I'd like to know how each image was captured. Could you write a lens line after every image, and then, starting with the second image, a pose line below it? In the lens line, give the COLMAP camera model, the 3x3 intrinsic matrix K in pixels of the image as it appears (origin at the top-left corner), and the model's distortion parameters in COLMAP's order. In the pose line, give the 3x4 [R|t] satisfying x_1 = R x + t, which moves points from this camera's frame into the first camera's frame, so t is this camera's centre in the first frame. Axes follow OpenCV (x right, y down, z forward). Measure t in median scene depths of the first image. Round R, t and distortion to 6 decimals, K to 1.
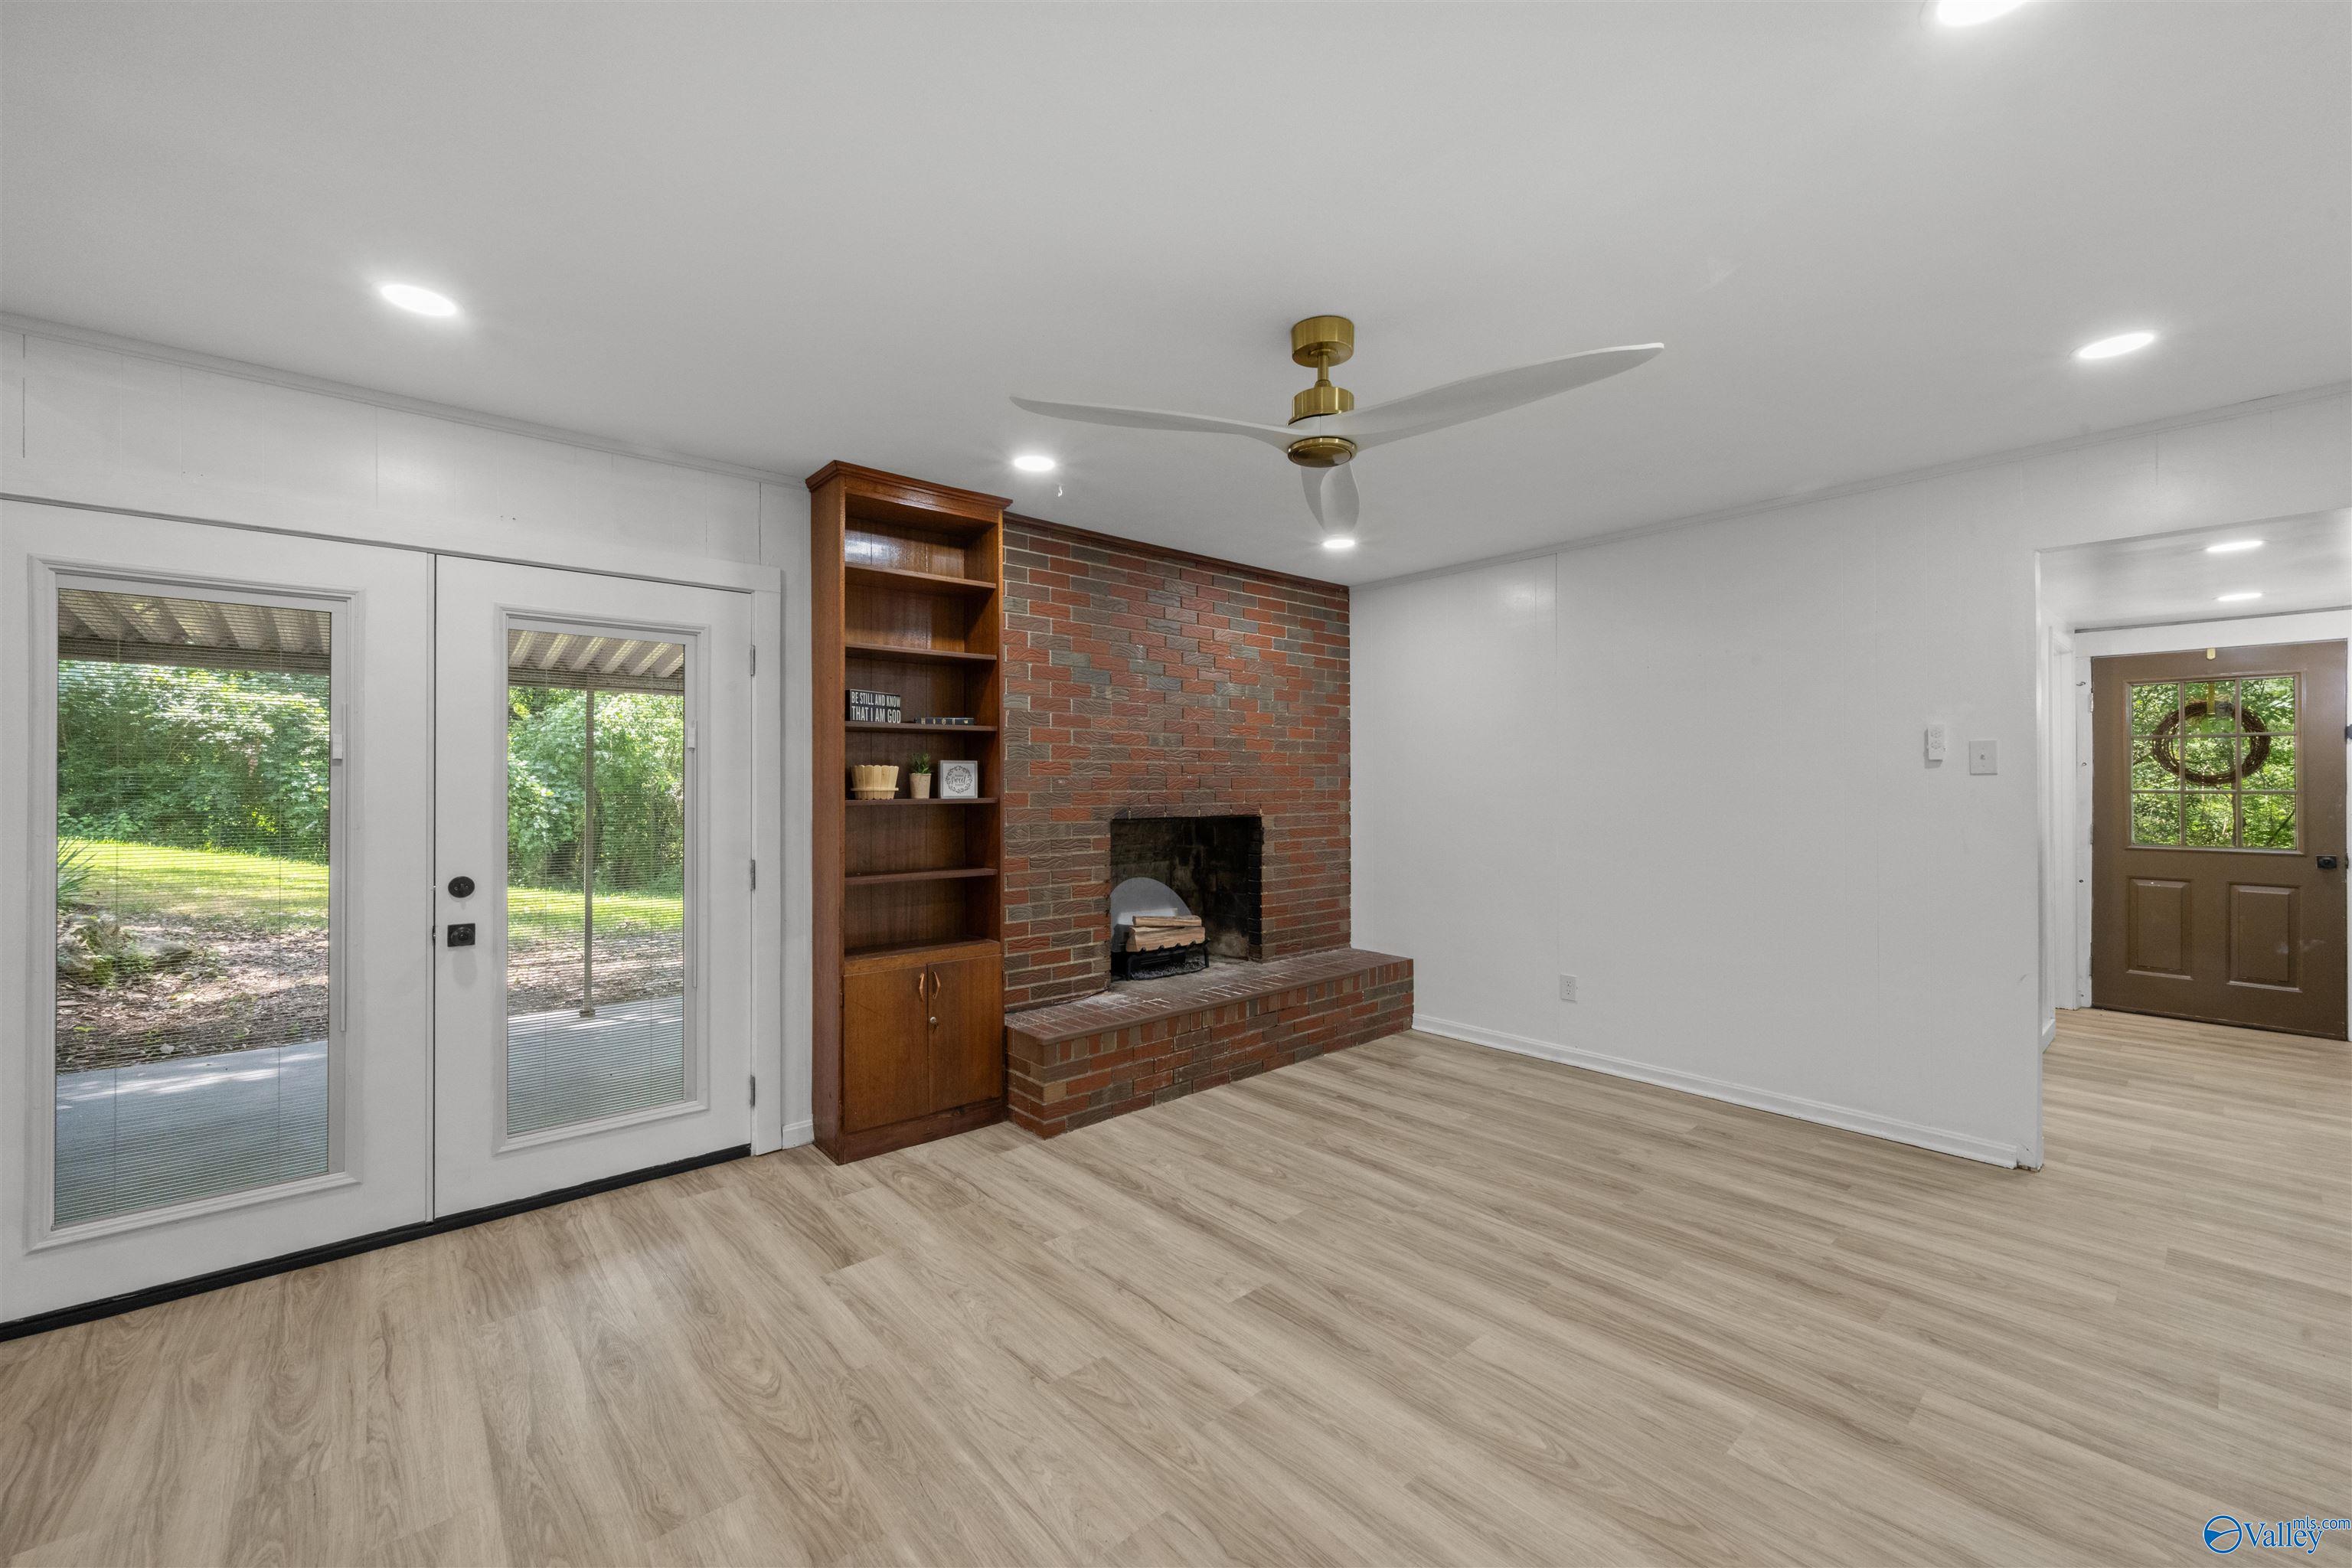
lens RADIAL K [[886.2, 0, 1193.5], [0, 886.2, 773.5], [0, 0, 1]] dist [-0.001073, -0.000153]
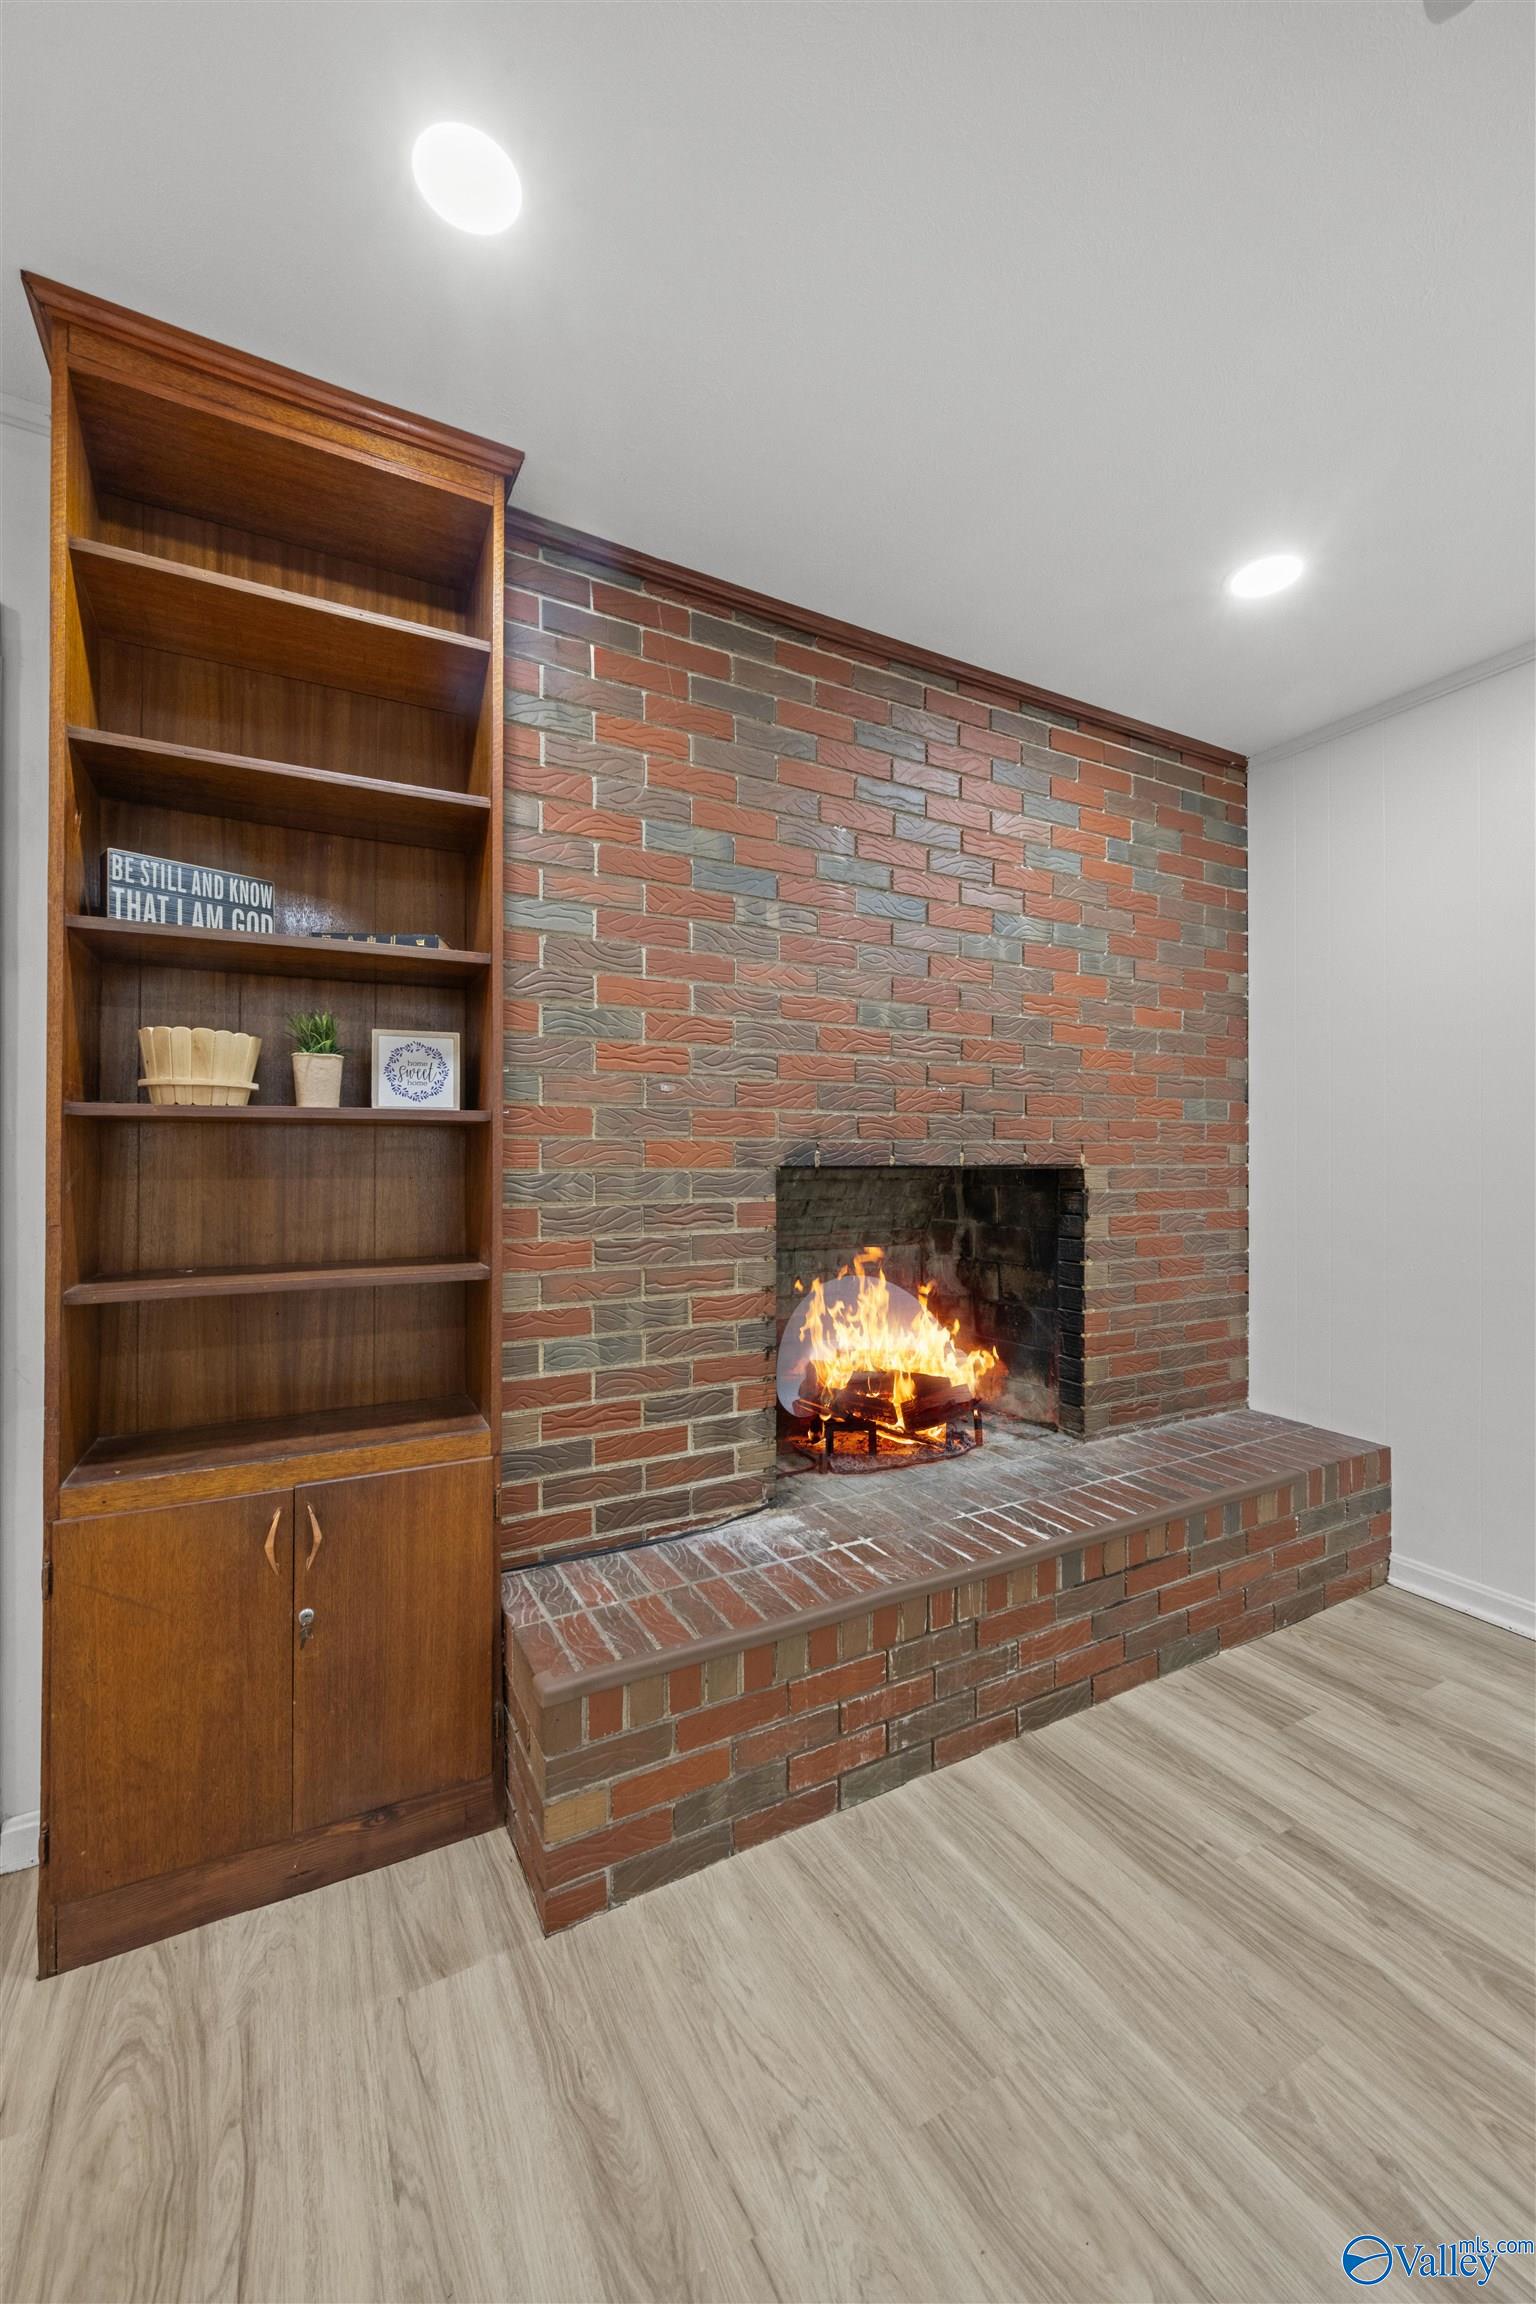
lens RADIAL K [[904.0, 0, 784.7], [0, 904.0, 1148.9], [0, 0, 1]] dist [0.000321, -0.000093]
pose [[0.974981, 0.001288, -0.222284, 0.026901], [0.000610, 0.999964, 0.008471, 0.039875], [0.222287, -0.008395, 0.974945, 0.531891]]
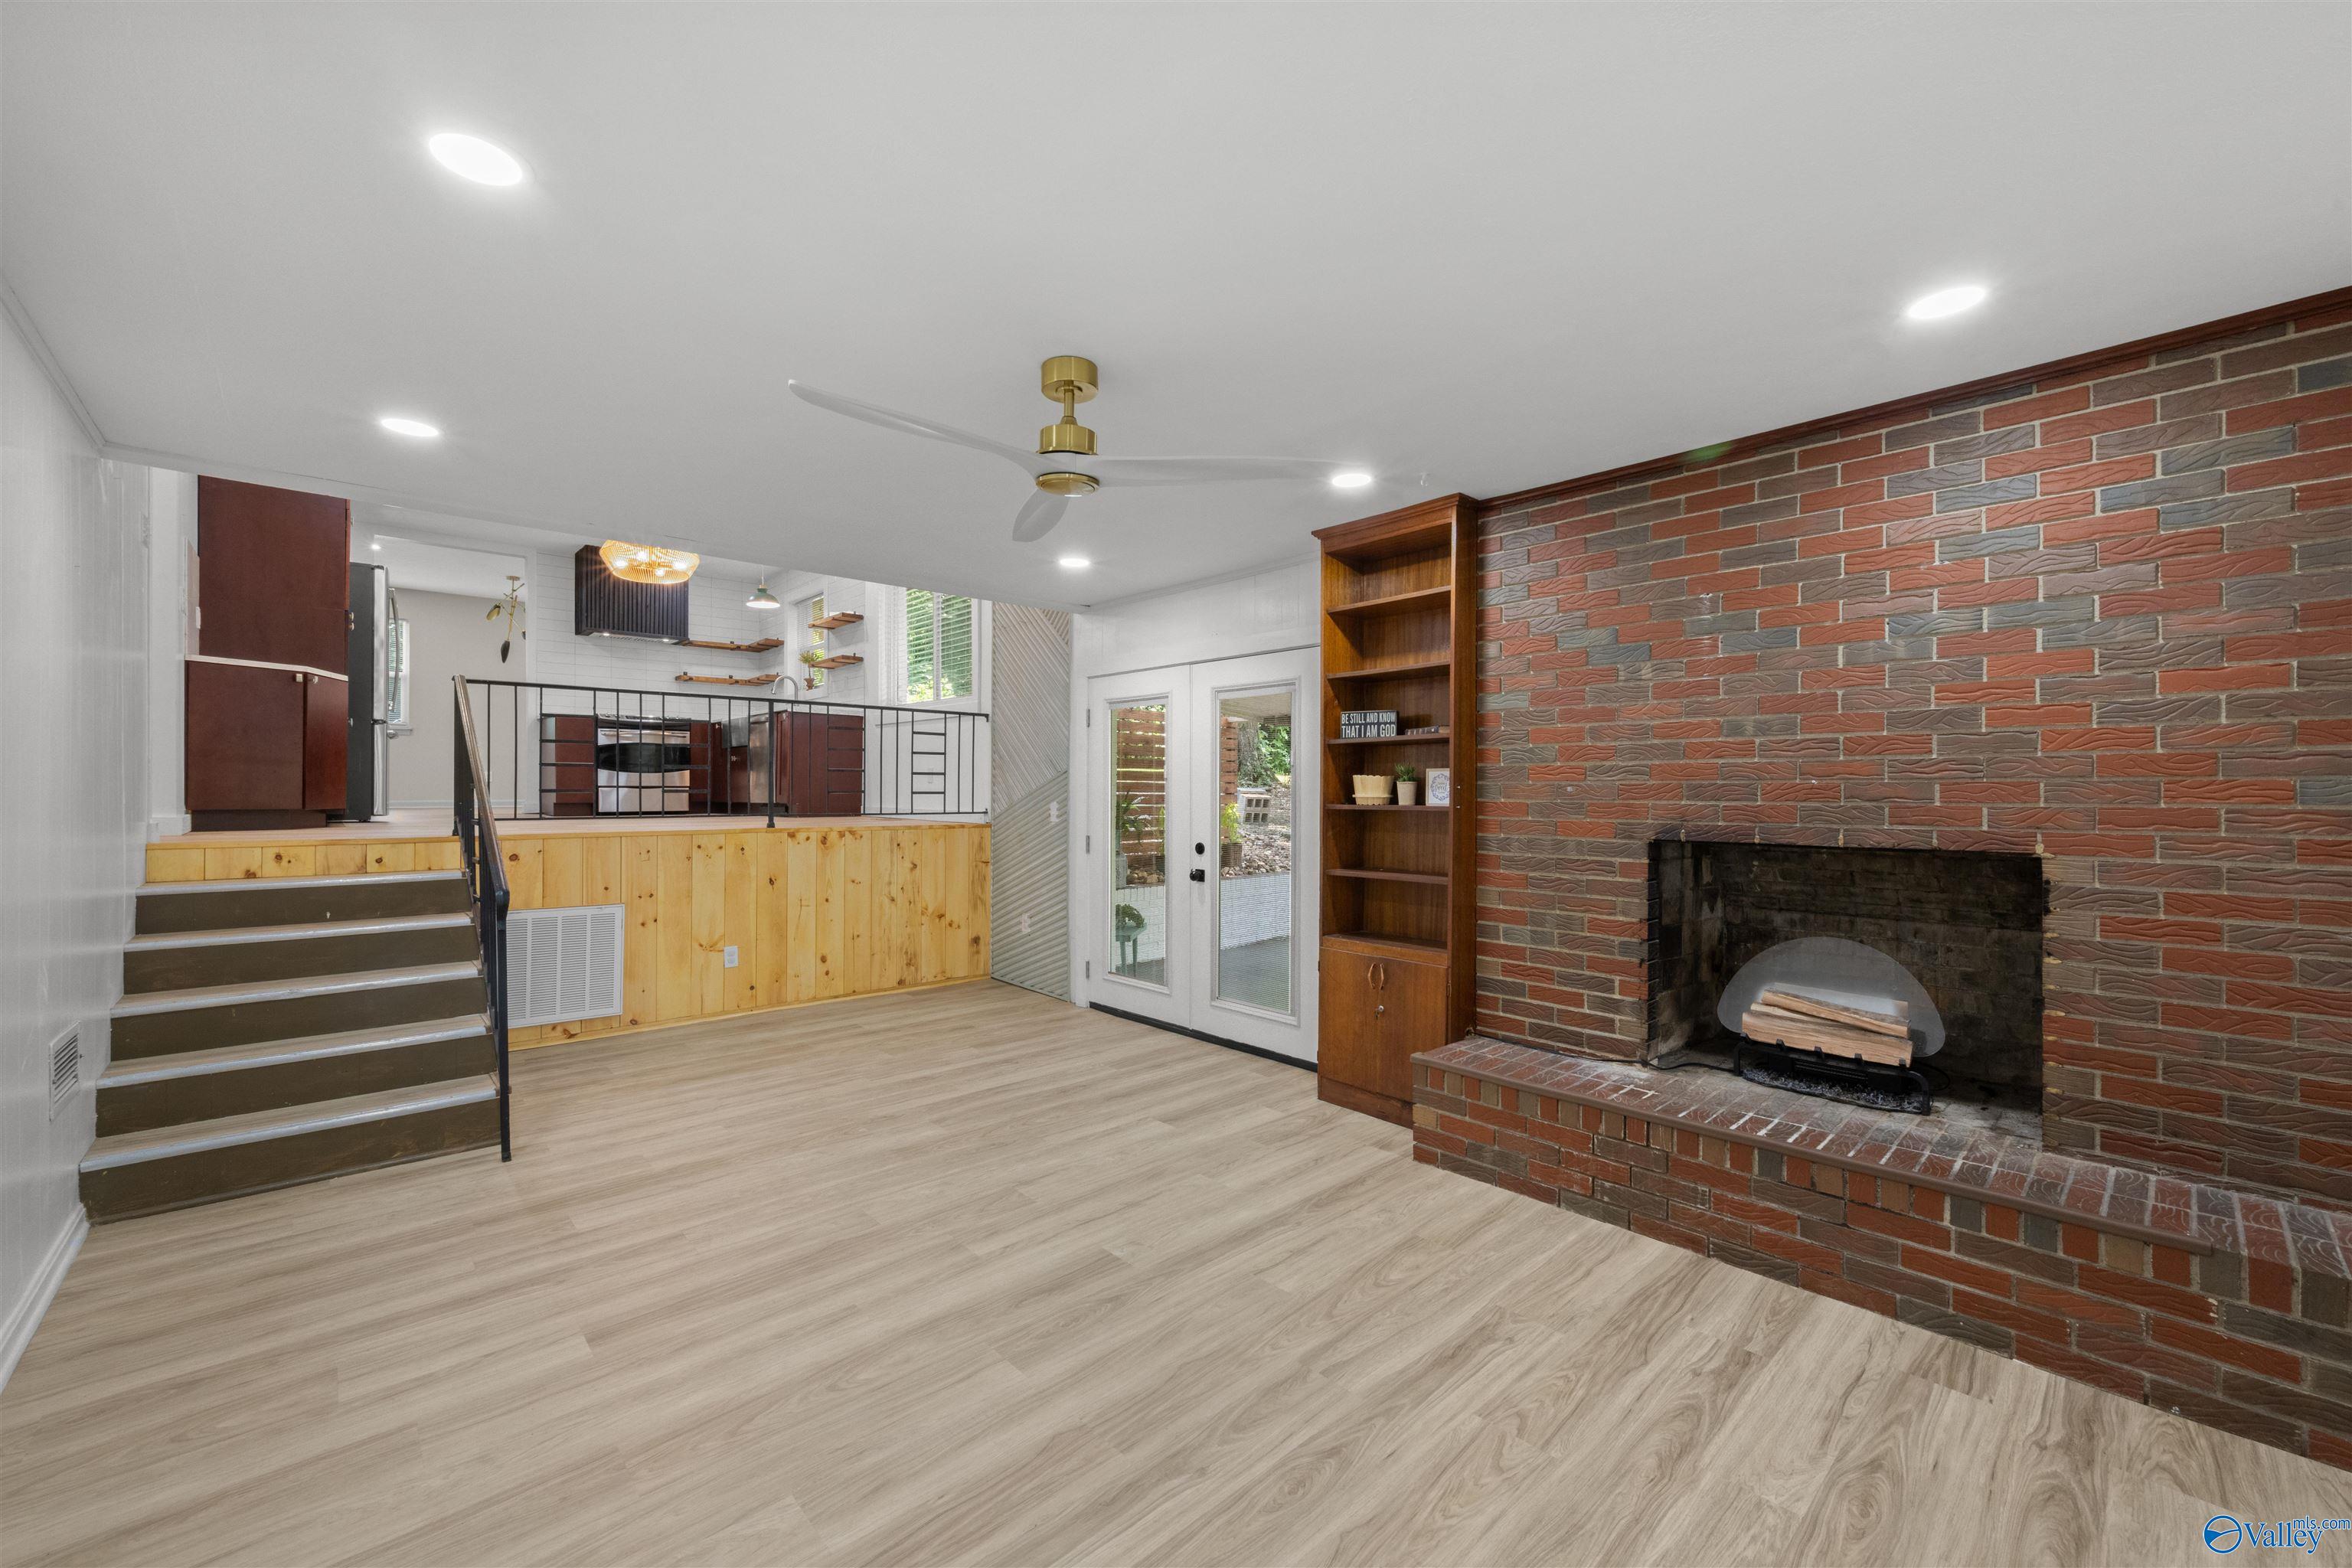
lens RADIAL K [[952.9, 0, 1212.5], [0, 952.9, 782.3], [0, 0, 1]] dist [-0.001465, -0.000193]
pose [[0.052035, -0.007149, -0.998620, 0.737968], [0.010593, 0.999922, -0.006606, 0.005180], [0.998589, -0.010235, 0.052107, 0.627059]]
